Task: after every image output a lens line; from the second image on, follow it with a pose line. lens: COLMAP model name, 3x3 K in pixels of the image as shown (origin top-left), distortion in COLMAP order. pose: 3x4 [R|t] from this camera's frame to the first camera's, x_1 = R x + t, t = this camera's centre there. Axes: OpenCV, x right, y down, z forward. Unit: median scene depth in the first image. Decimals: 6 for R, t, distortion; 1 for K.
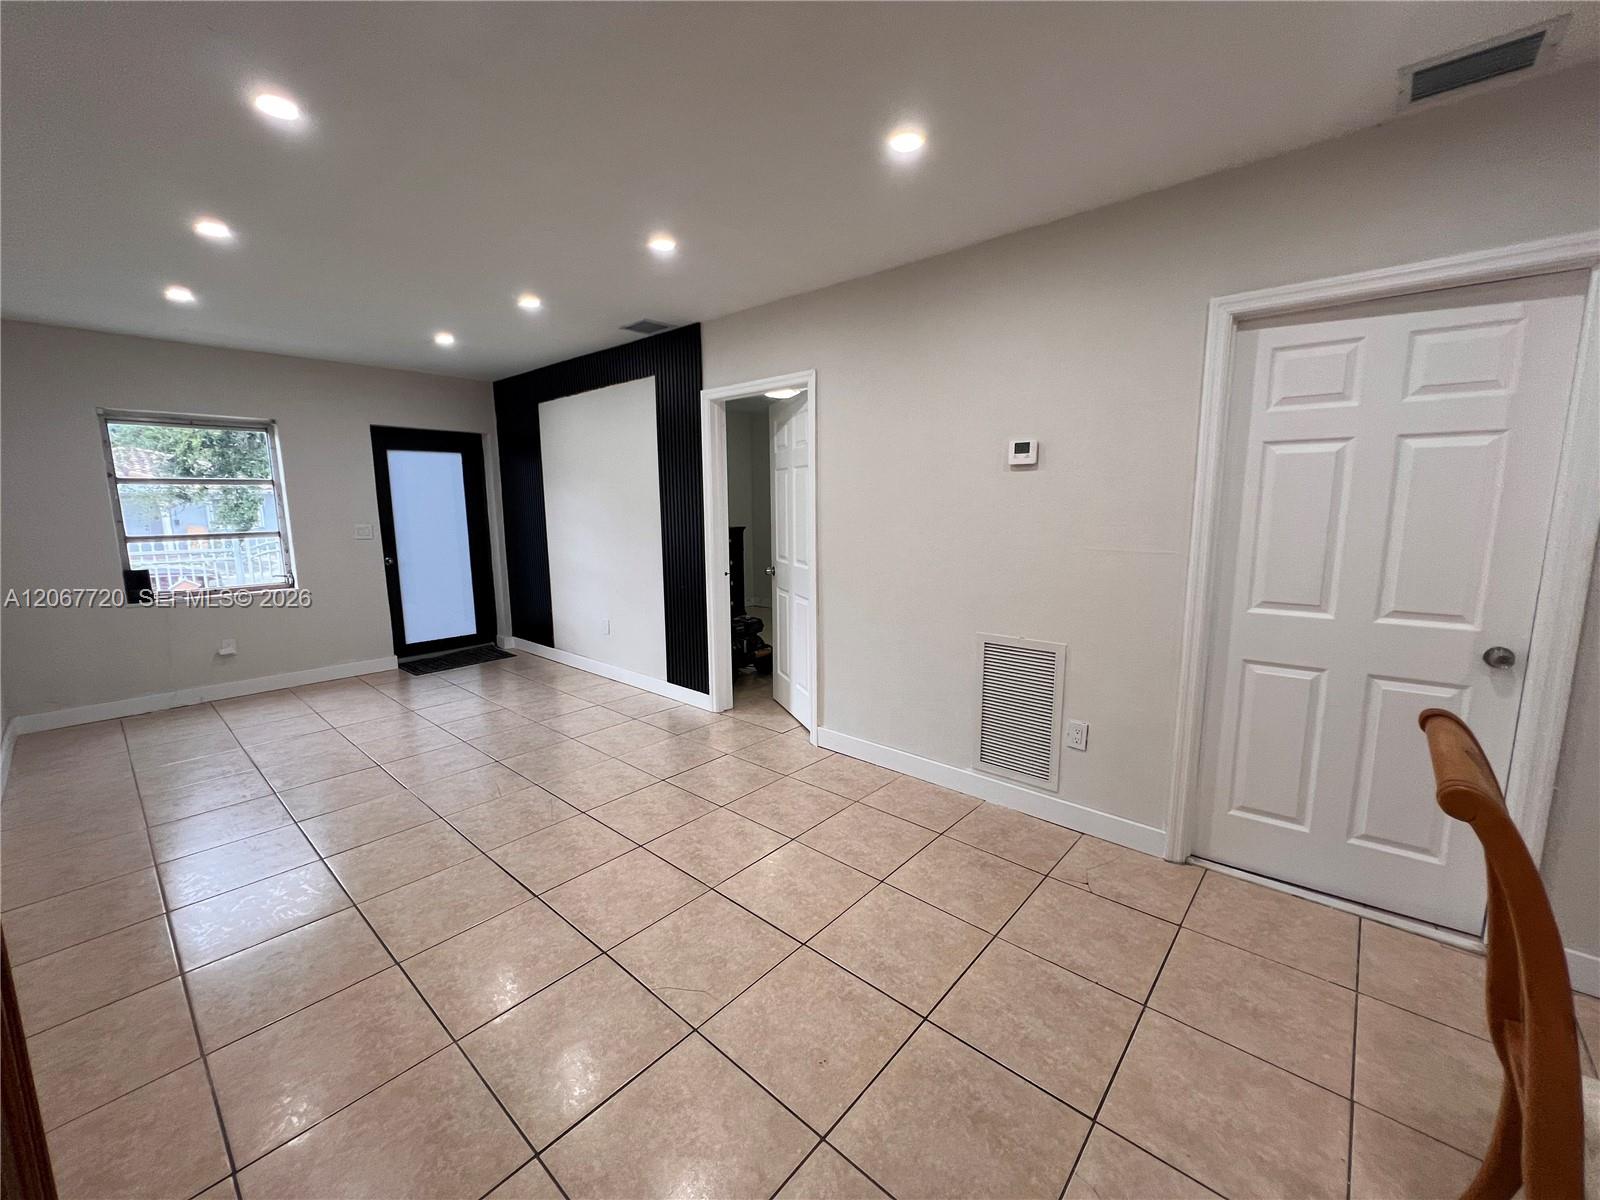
lens RADIAL K [[643.2, 0, 800.2], [0, 643.2, 594.4], [0, 0, 1]] dist [-0.001849, 0.002419]
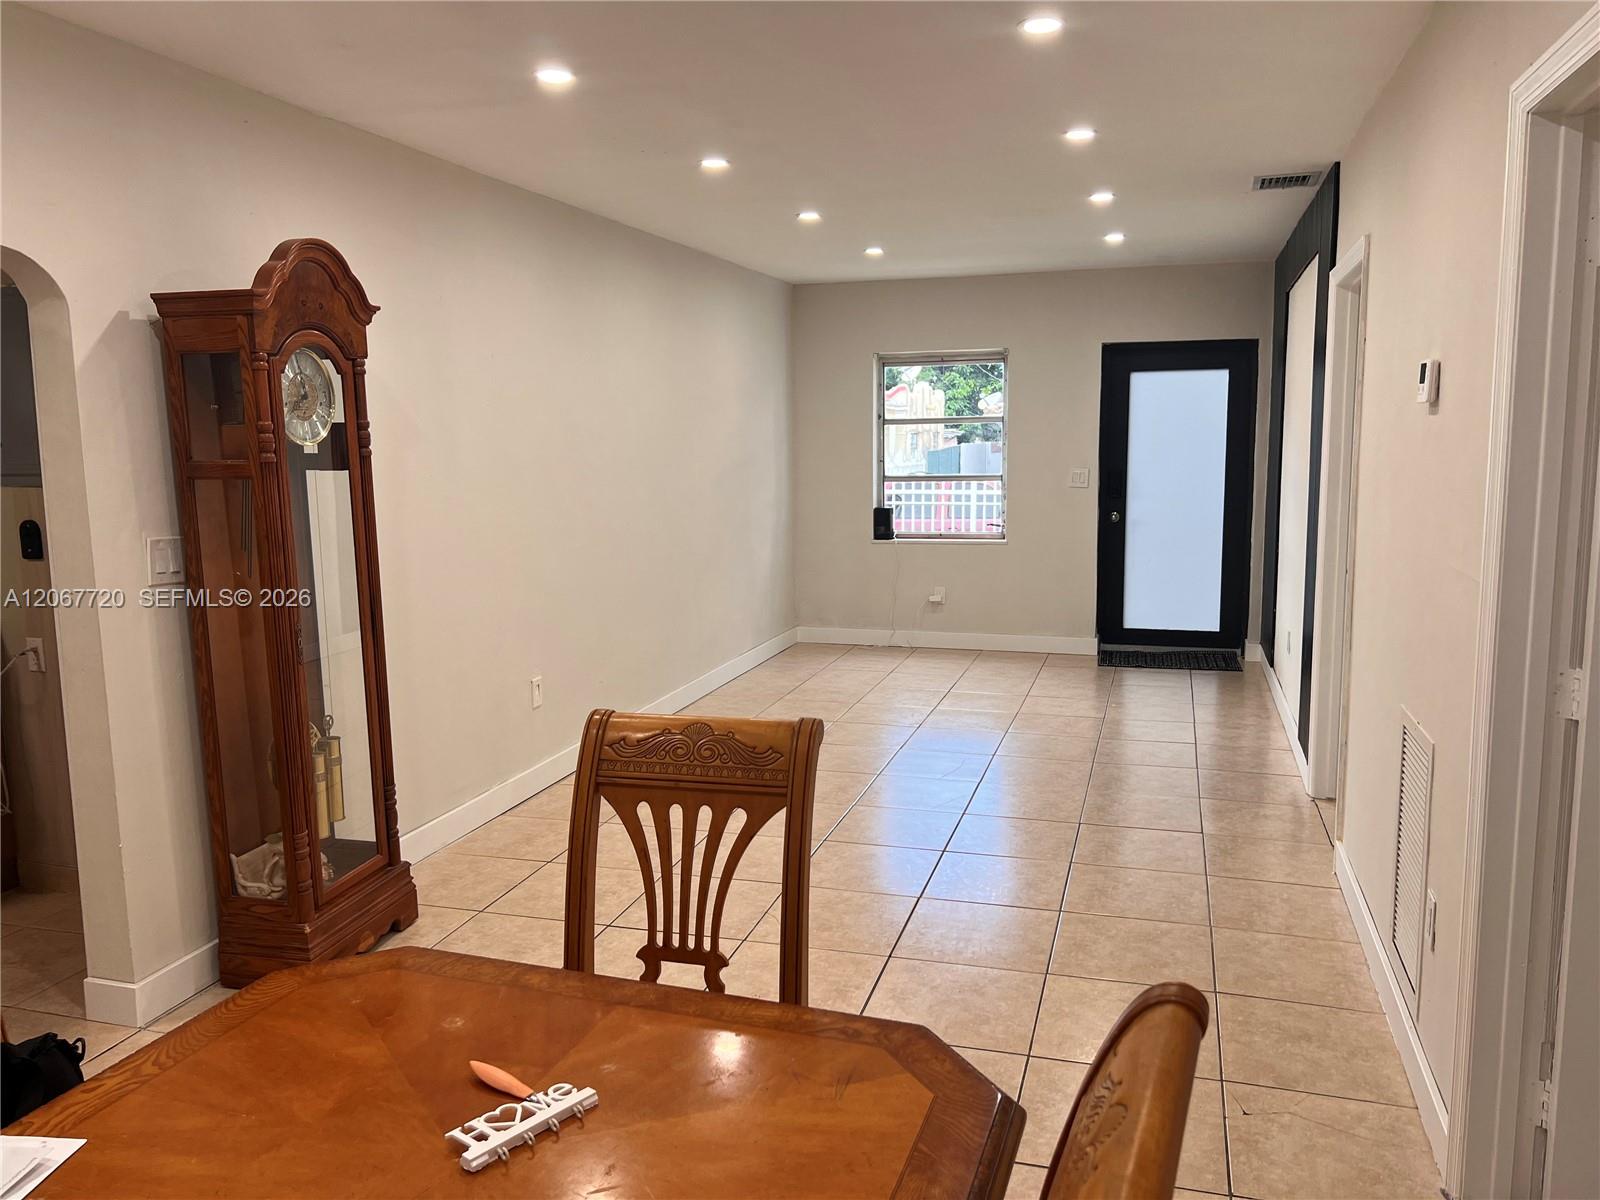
lens RADIAL K [[1207.1, 0, 806.7], [0, 1207.1, 597.8], [0, 0, 1]] dist [0.034329, -0.049880]
pose [[0.421458, 0.123525, -0.898396, 1.033566], [-0.120475, 0.989525, 0.079537, -0.053113], [0.898810, 0.074713, 0.431925, 0.097663]]
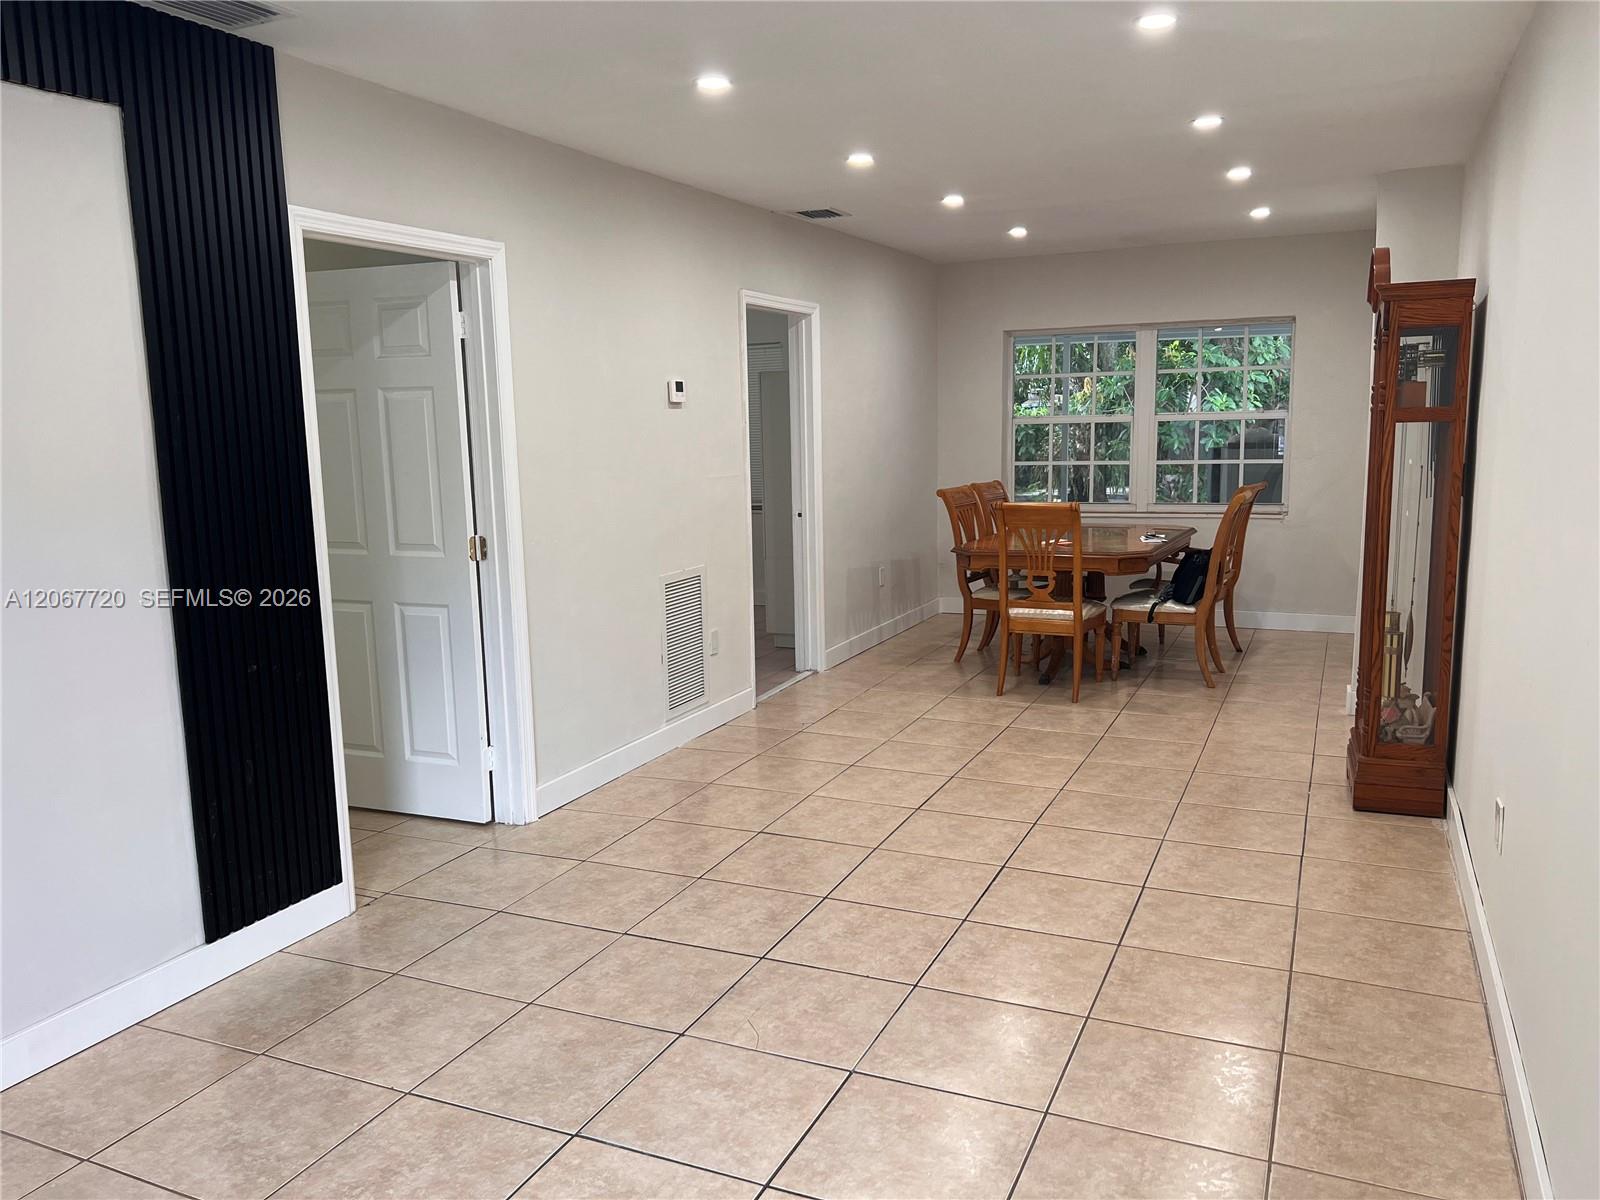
lens RADIAL K [[1207.1, 0, 799.8], [0, 1207.1, 609.5], [0, 0, 1]] dist [0.034329, -0.049880]
pose [[-0.299996, -0.136452, 0.944131, -1.555801], [0.165606, 0.967239, 0.192413, -0.212216], [-0.939456, 0.214077, -0.267571, 1.360478]]
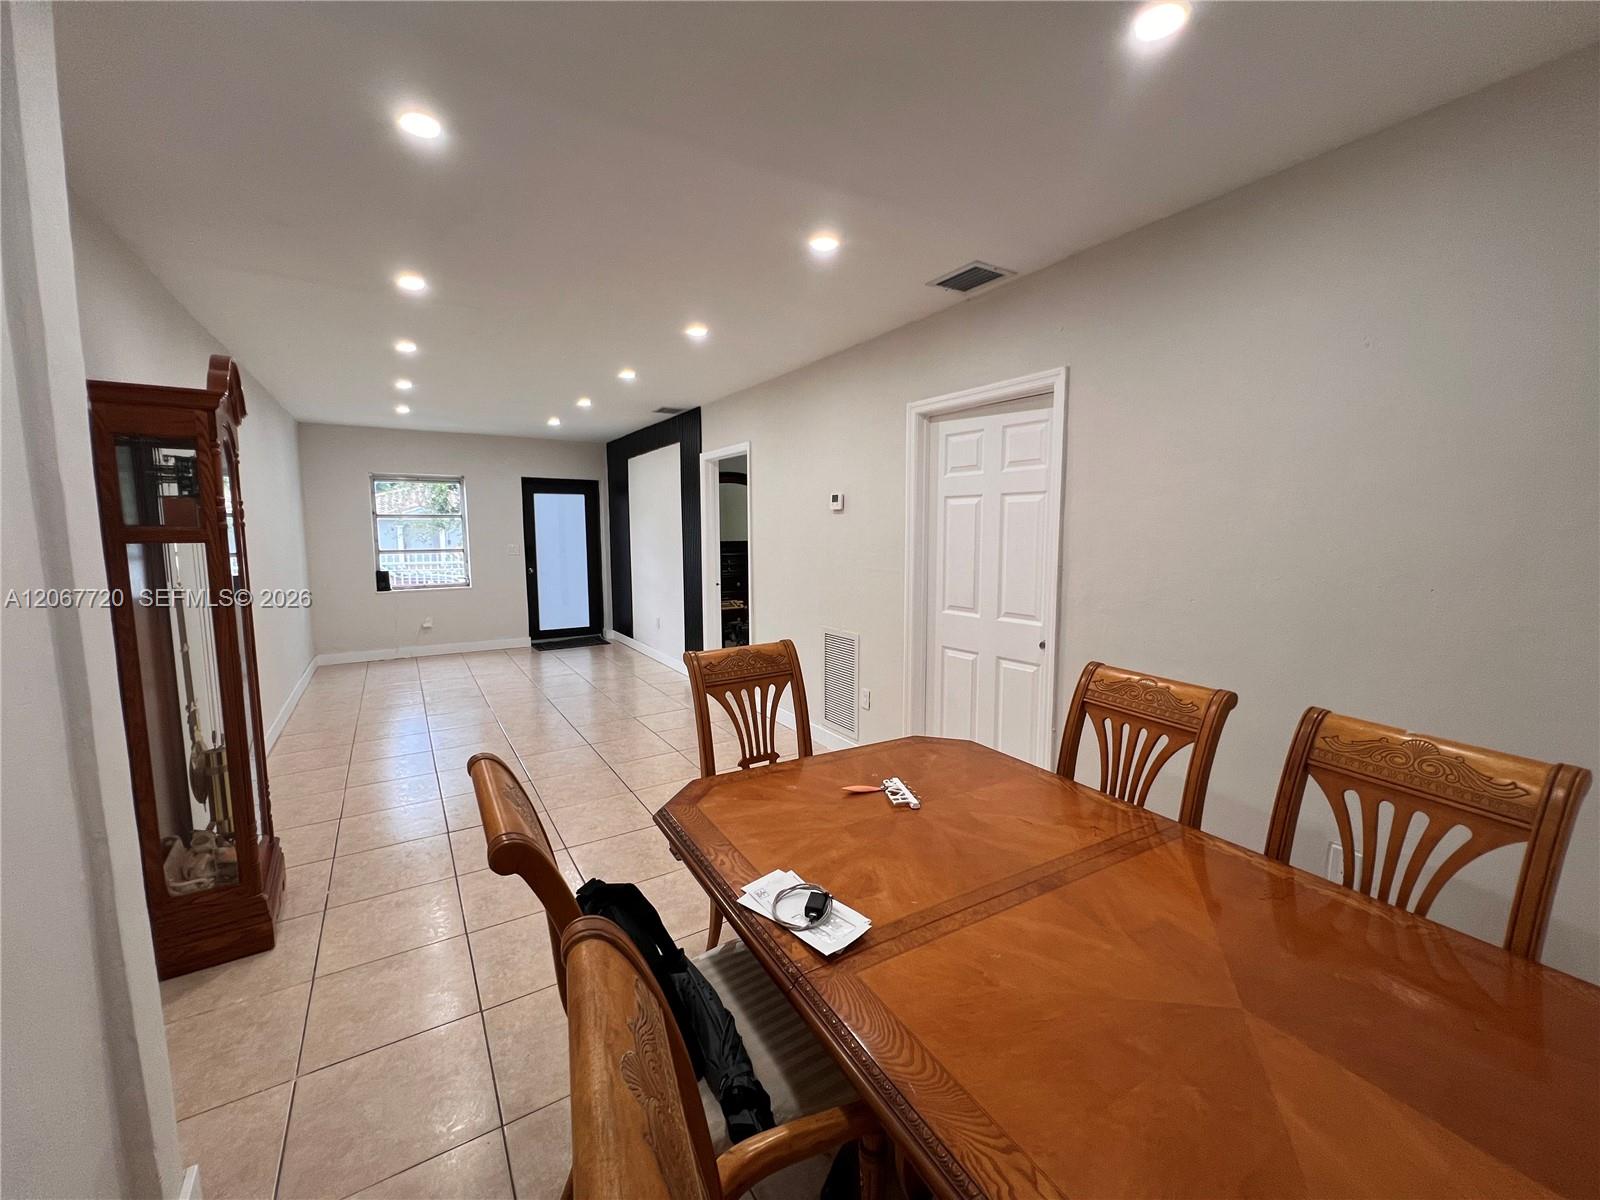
lens RADIAL K [[643.2, 0, 799.2], [0, 643.2, 594.9], [0, 0, 1]] dist [-0.001849, 0.002419]
pose [[0.959965, 0.034840, -0.277944, 0.651976], [-0.045786, 0.998406, -0.032988, 0.041726], [0.276352, 0.044393, 0.960031, -0.398744]]
